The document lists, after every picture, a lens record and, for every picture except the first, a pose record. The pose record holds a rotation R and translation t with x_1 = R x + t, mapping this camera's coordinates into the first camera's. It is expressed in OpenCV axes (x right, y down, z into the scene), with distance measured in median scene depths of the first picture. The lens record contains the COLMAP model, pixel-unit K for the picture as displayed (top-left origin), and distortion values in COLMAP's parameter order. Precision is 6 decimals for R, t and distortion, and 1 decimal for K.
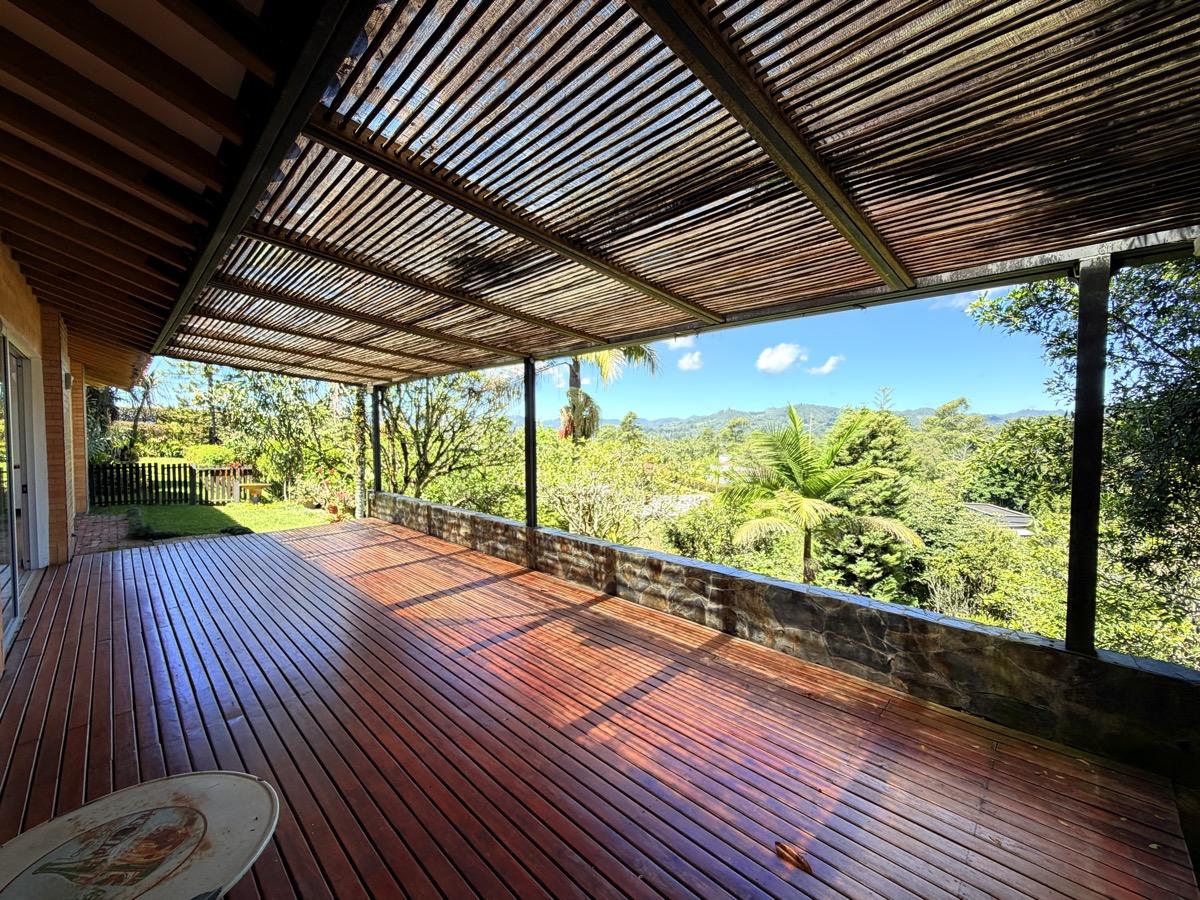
lens RADIAL K [[477.0, 0, 595.9], [0, 477.0, 445.5], [0, 0, 1]] dist [-0.001965, -0.000209]
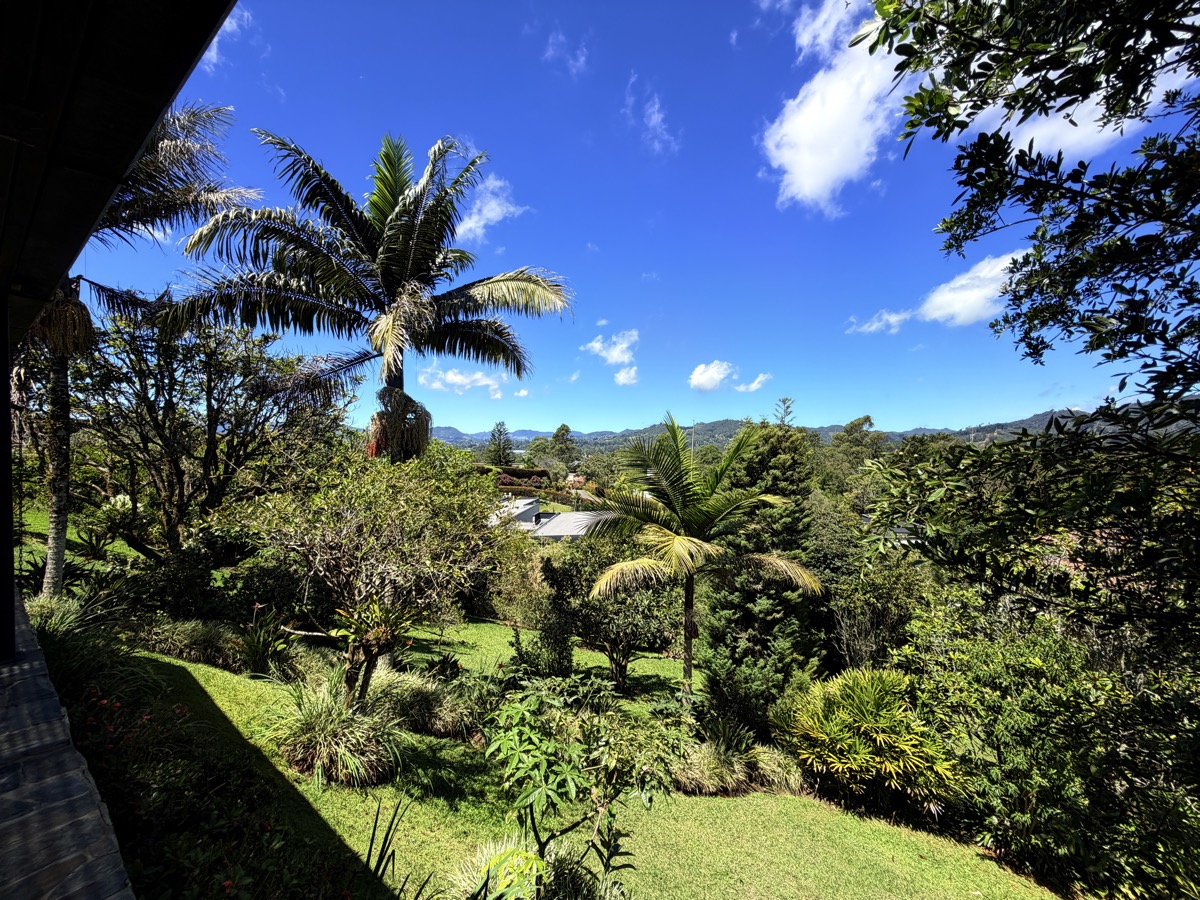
lens RADIAL K [[477.0, 0, 603.5], [0, 477.0, 446.7], [0, 0, 1]] dist [-0.001965, -0.000209]
pose [[0.989162, 0.007094, 0.146659, 0.151789], [-0.003533, 0.999693, -0.024527, -0.009466], [-0.146788, 0.023743, 0.988883, 0.190161]]
